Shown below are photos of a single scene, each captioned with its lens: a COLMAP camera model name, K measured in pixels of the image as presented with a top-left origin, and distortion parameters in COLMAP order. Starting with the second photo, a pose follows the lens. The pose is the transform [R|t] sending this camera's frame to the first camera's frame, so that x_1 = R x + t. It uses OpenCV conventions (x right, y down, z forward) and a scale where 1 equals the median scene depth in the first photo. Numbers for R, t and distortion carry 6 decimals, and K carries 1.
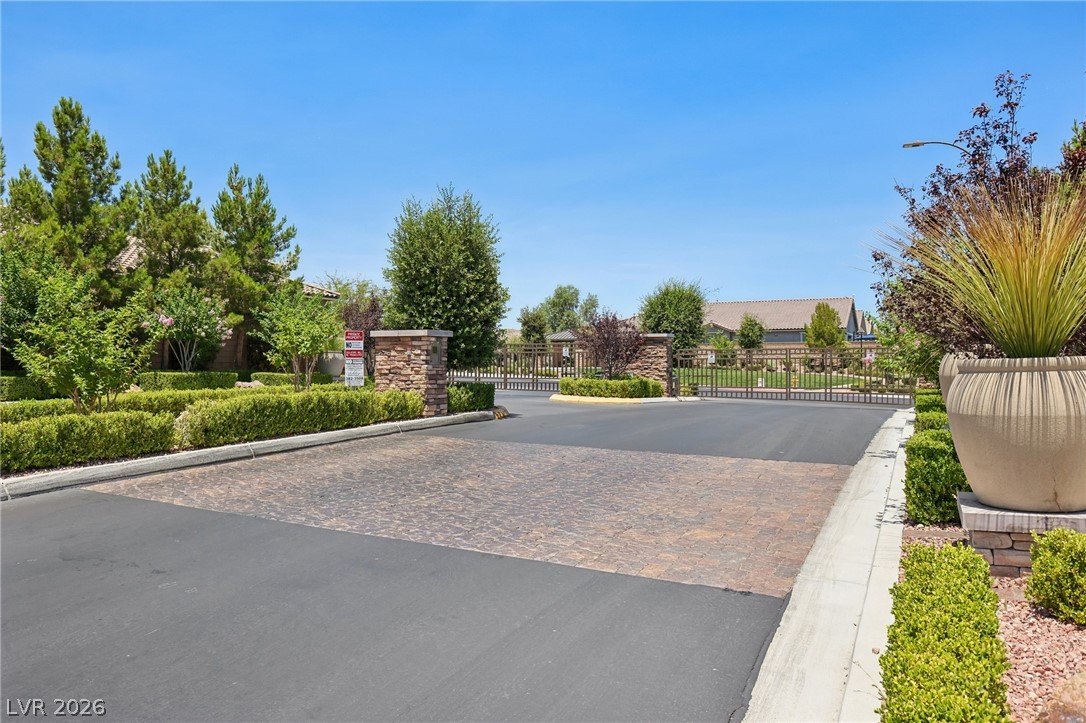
lens RADIAL K [[811.8, 0, 543.8], [0, 811.8, 361.9], [0, 0, 1]] dist [0.004591, -0.013358]
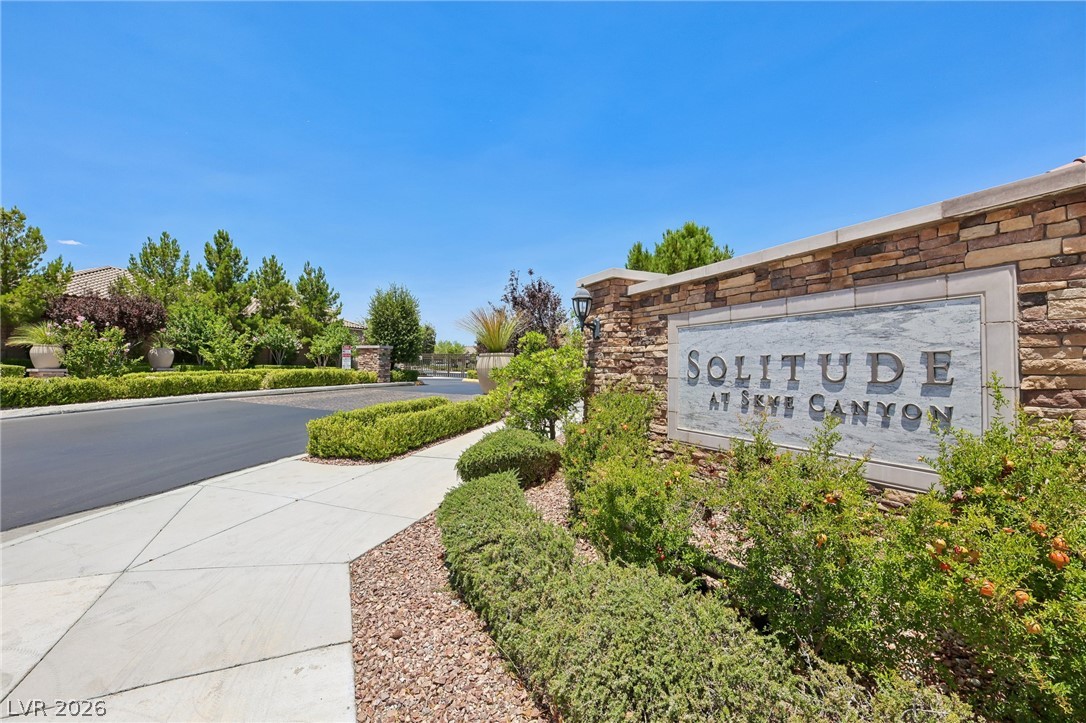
lens RADIAL K [[487.3, 0, 543.0], [0, 487.3, 358.7], [0, 0, 1]] dist [0.001267, 0.000354]
pose [[0.998323, 0.010680, 0.056893, 0.154605], [-0.009650, 0.999785, -0.018360, 0.012390], [-0.057077, 0.017780, 0.998211, -0.266536]]
